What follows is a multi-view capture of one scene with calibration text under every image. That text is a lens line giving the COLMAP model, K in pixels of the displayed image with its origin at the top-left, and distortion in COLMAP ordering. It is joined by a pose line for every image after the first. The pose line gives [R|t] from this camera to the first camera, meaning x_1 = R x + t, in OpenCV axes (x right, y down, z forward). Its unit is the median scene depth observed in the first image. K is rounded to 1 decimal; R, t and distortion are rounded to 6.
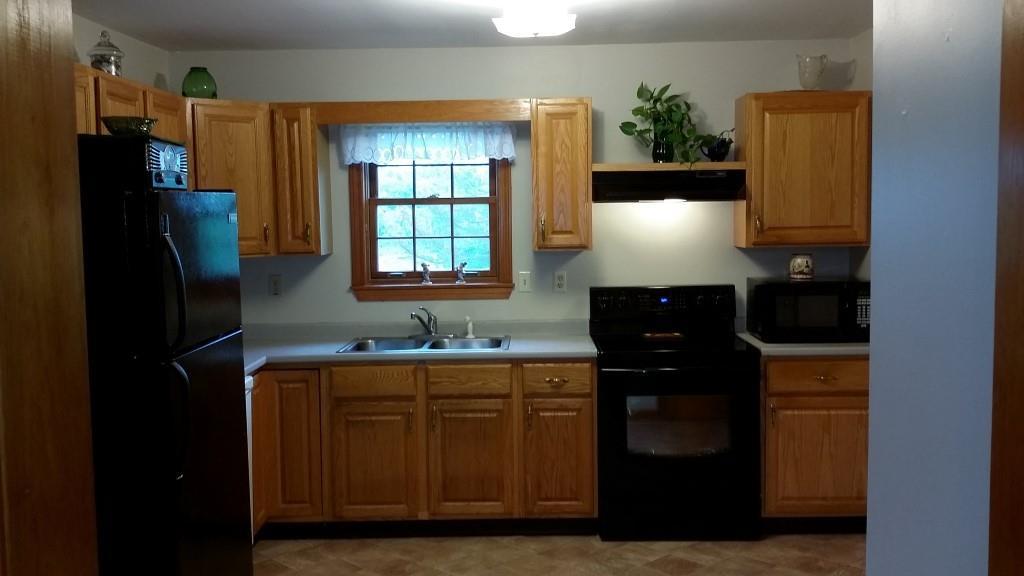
lens RADIAL K [[927.5, 0, 512.0], [0, 927.5, 288.0], [0, 0, 1]] dist [-0.018804, -0.008949]
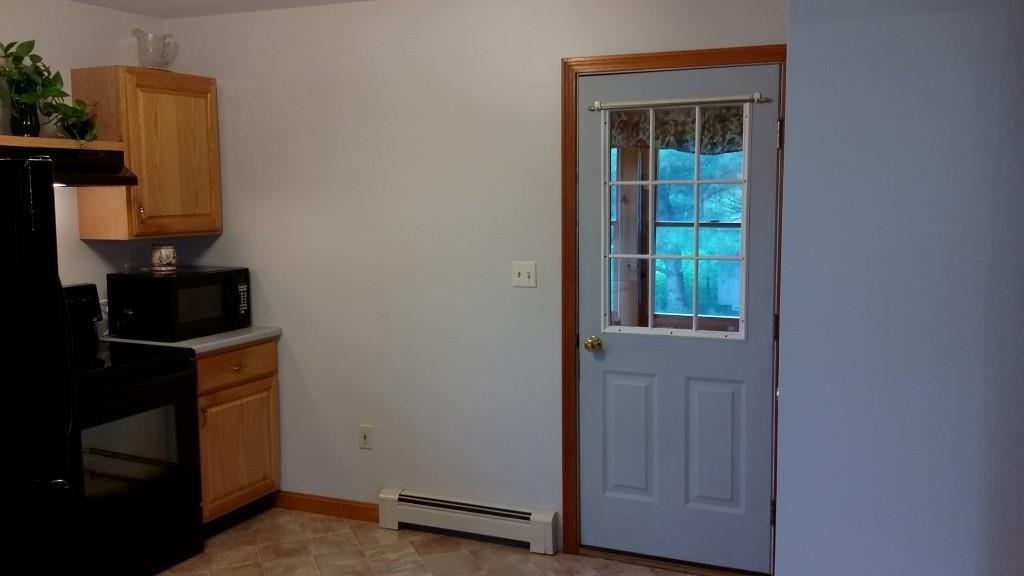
lens RADIAL K [[959.6, 0, 512.0], [0, 959.6, 288.0], [0, 0, 1]] dist [0.011578, -0.000662]
pose [[0.394119, -0.082012, 0.915393, -0.461922], [0.073284, 0.995643, 0.057650, -0.024332], [-0.916133, 0.044363, 0.398412, 0.306180]]
